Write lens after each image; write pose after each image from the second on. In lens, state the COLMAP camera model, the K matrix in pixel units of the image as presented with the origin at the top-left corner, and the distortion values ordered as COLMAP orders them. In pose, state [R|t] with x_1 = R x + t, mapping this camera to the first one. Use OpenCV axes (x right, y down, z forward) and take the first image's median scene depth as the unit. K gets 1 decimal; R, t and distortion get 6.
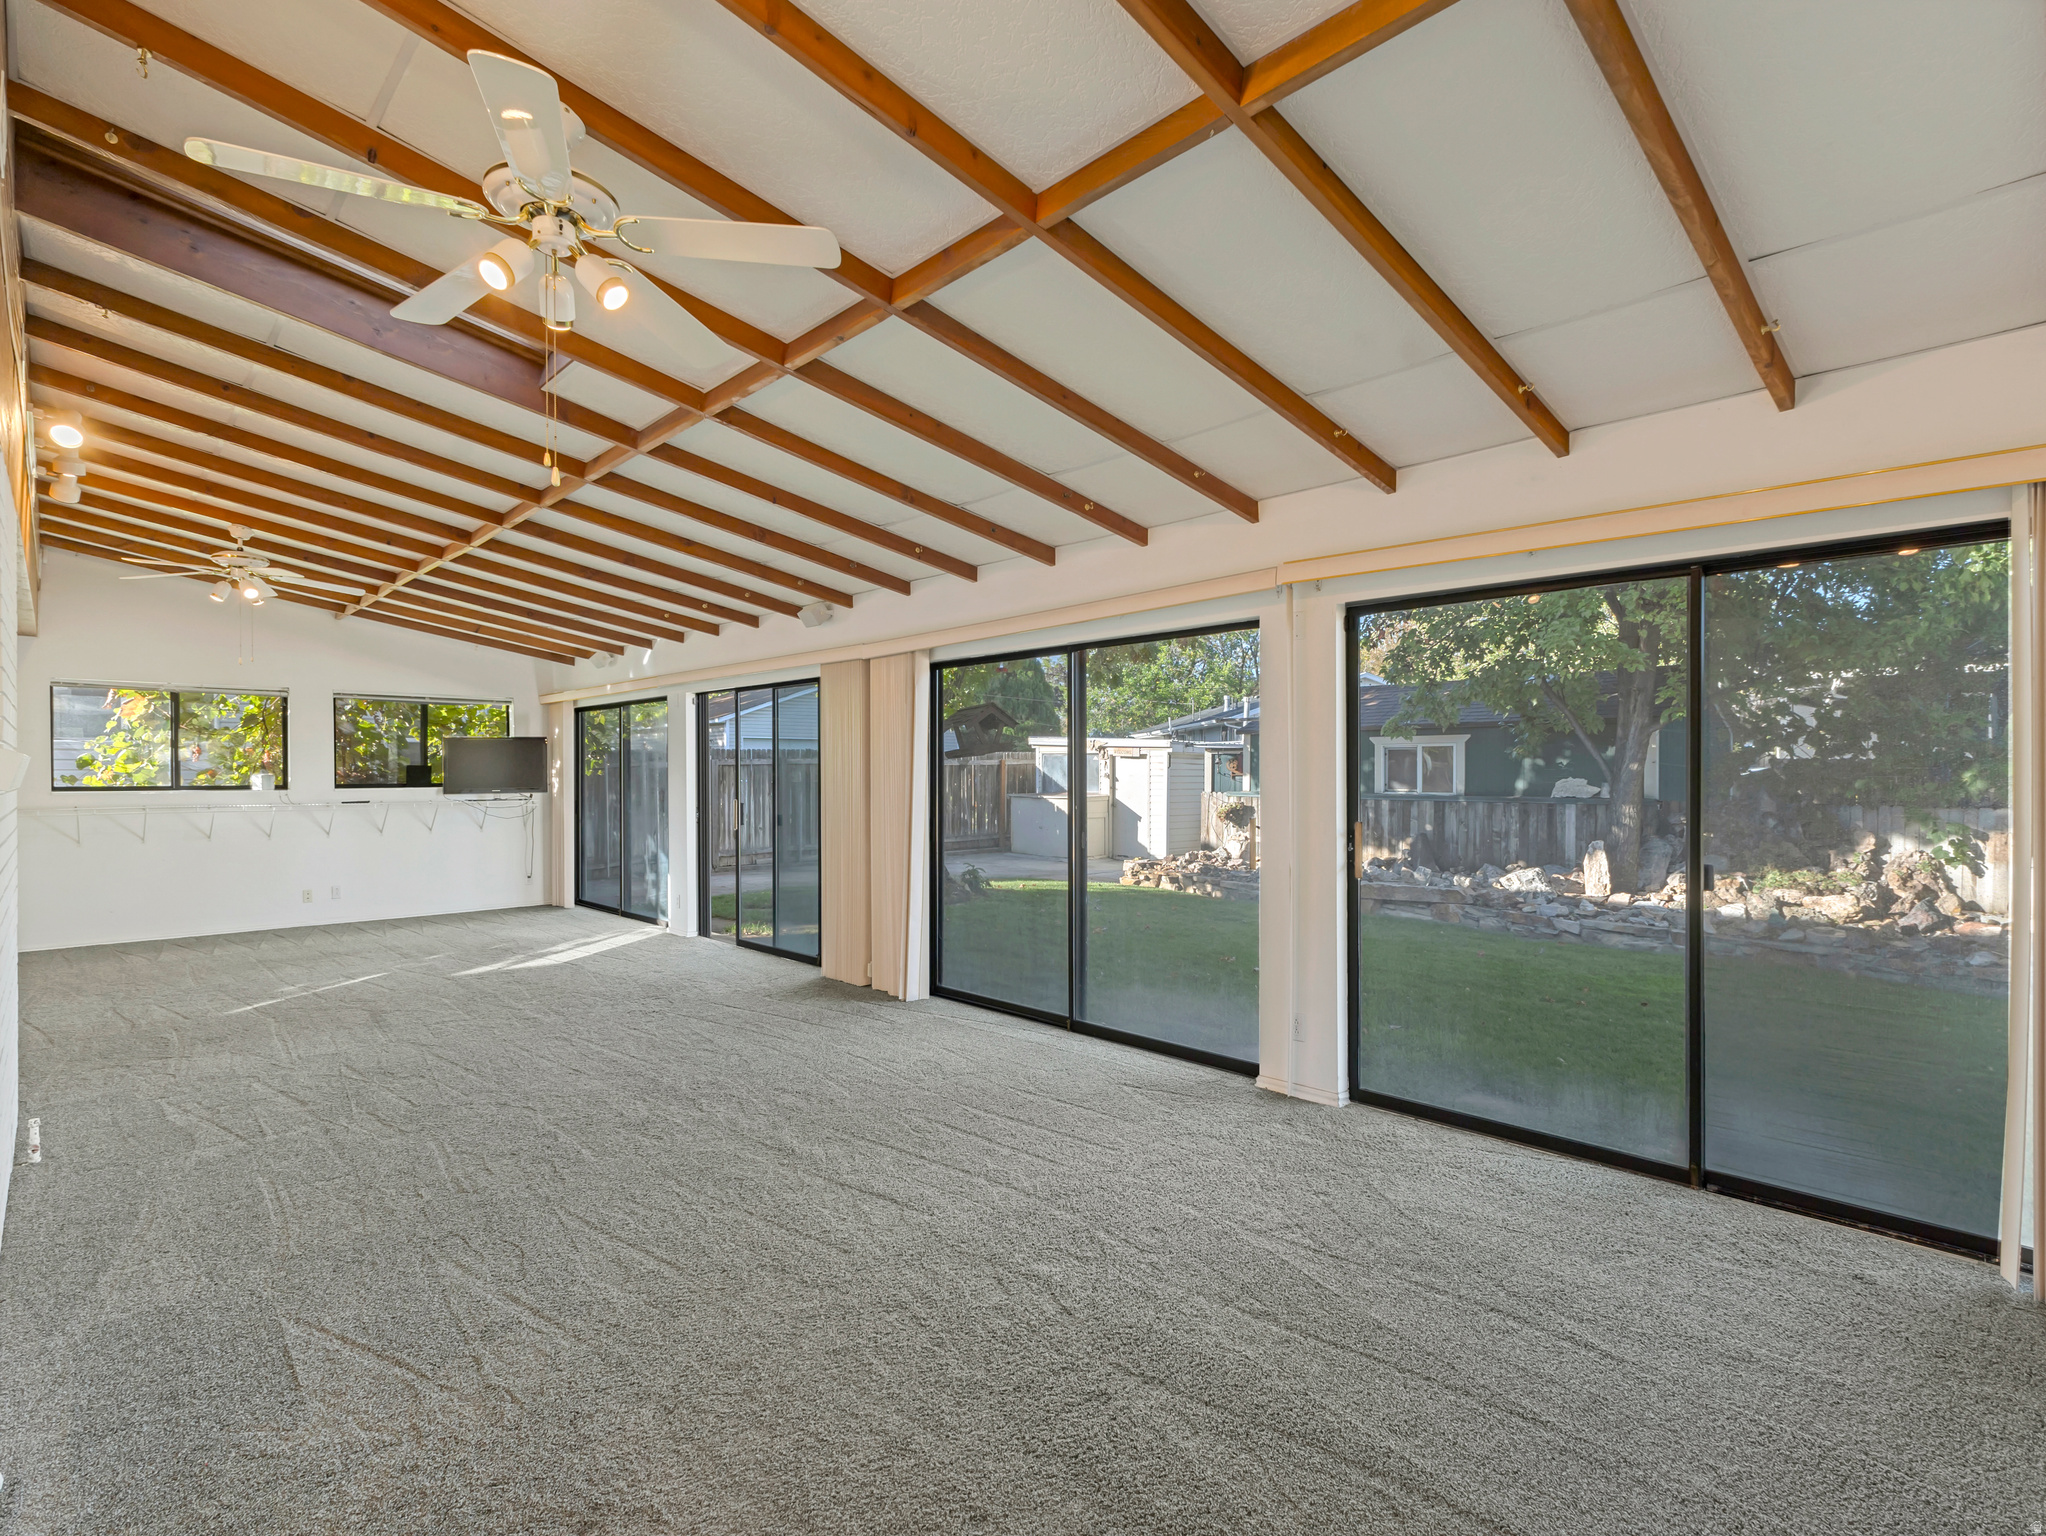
lens RADIAL K [[1004.3, 0, 1023.0], [0, 1004.3, 768.0], [0, 0, 1]] dist [0.000636, 0.000030]
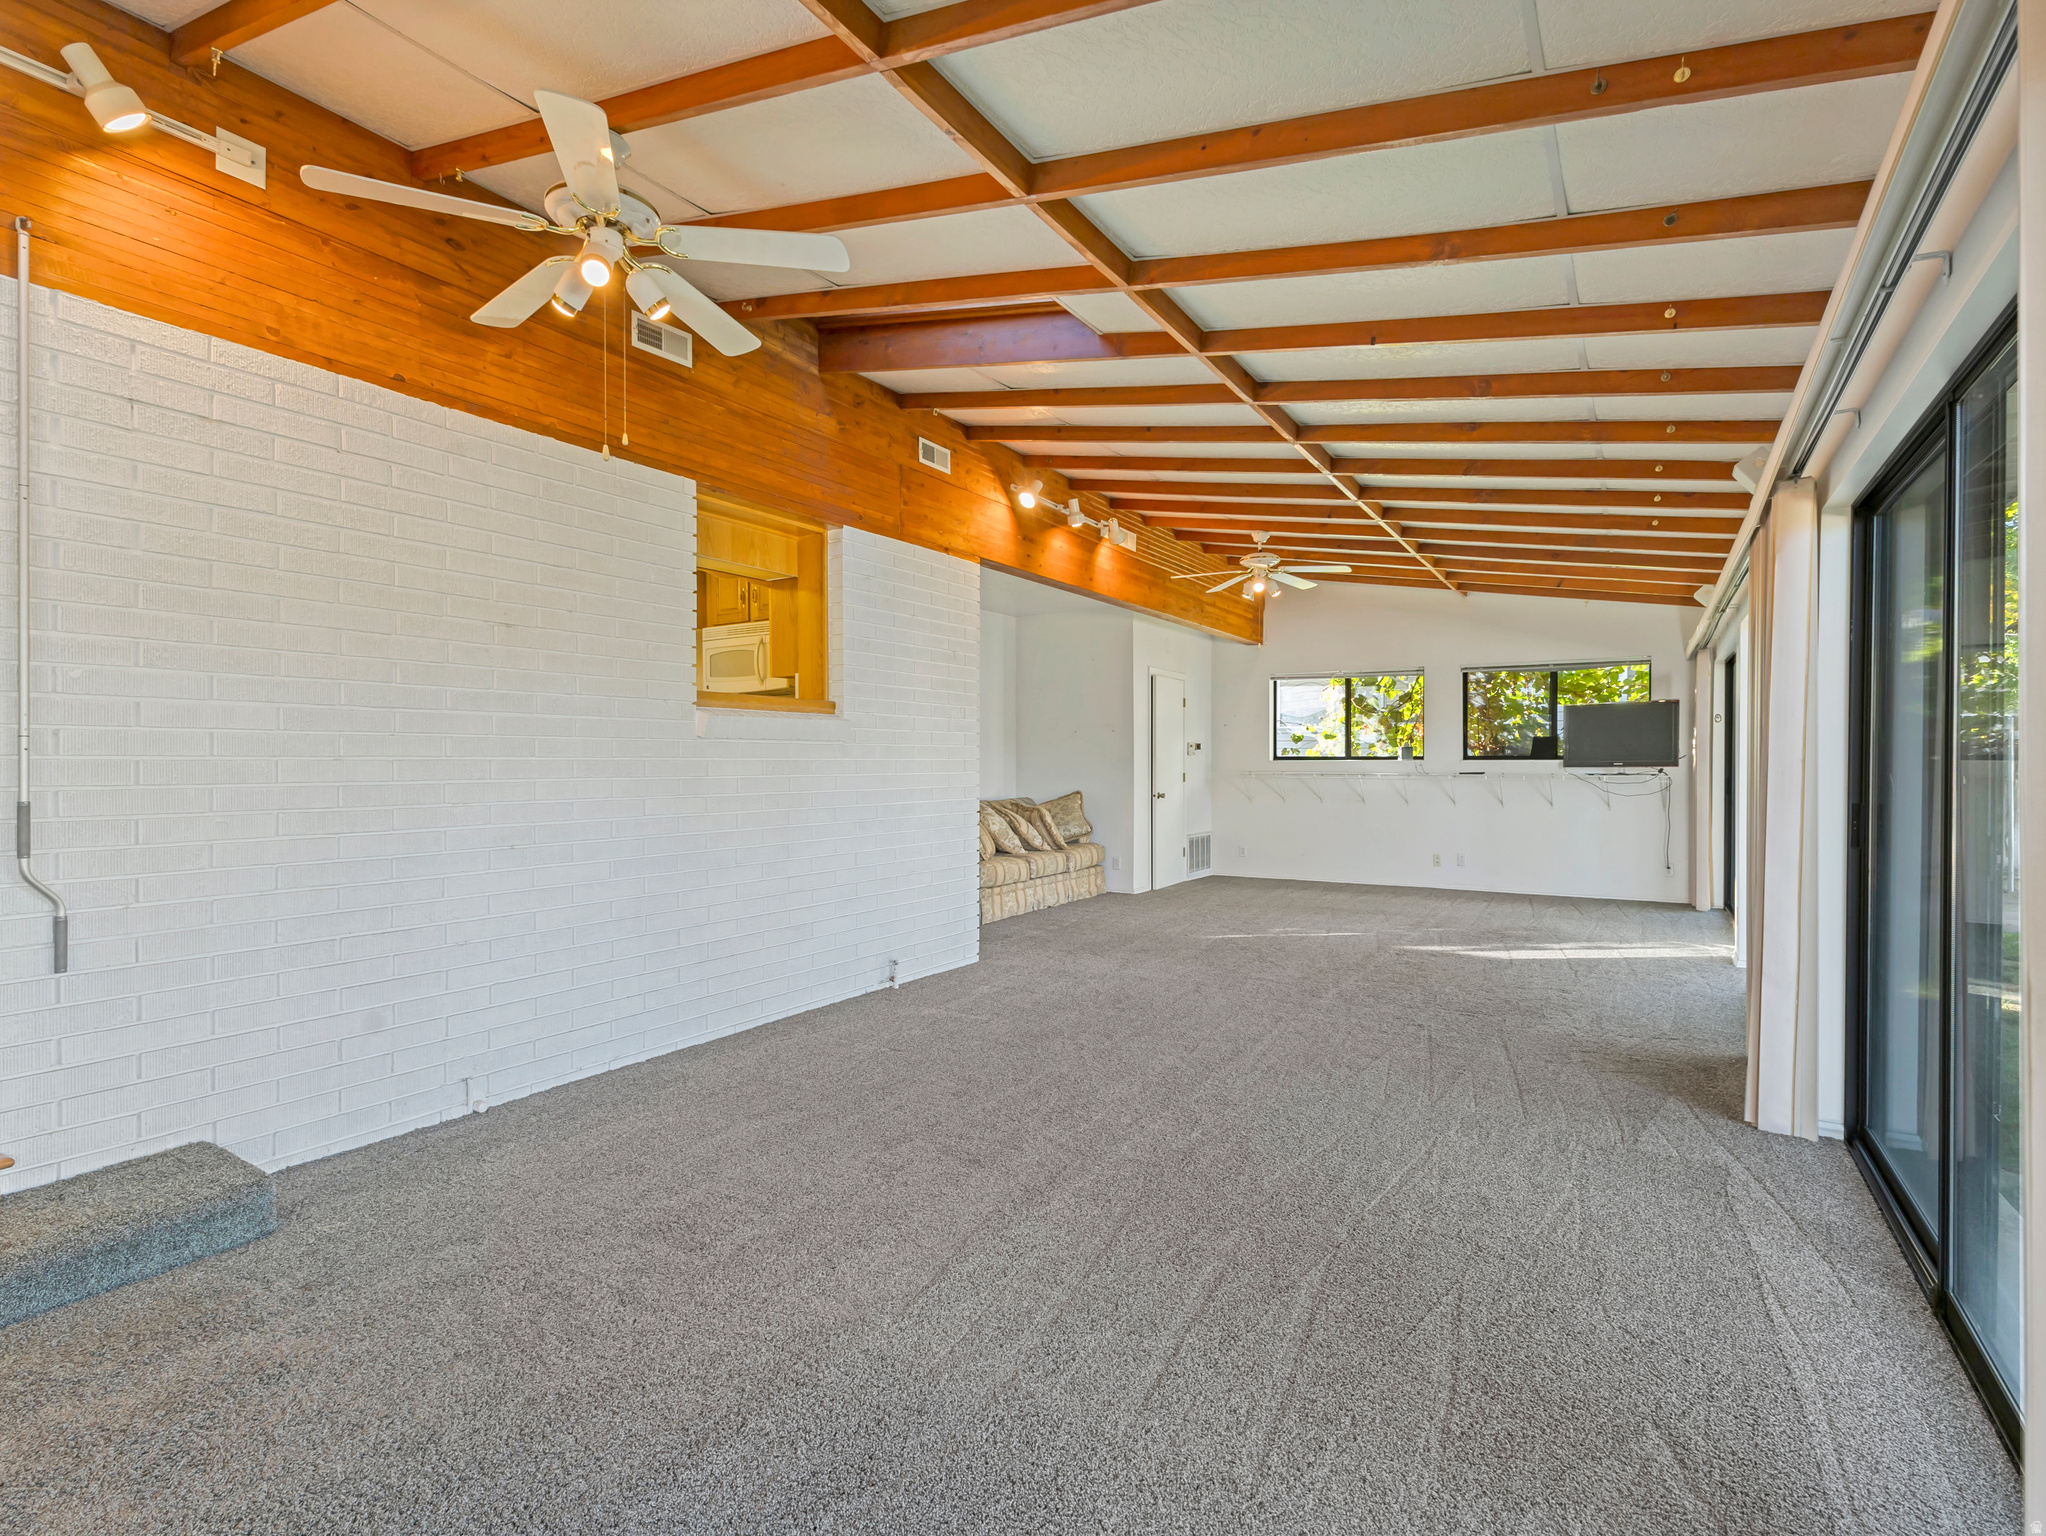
lens RADIAL K [[1004.3, 0, 1023.0], [0, 1004.3, 768.0], [0, 0, 1]] dist [0.000636, 0.000030]
pose [[0.259023, 0.010126, -0.965818, 0.213058], [0.003496, 0.999929, 0.011421, 0.016458], [0.965865, -0.006335, 0.258969, 0.314992]]
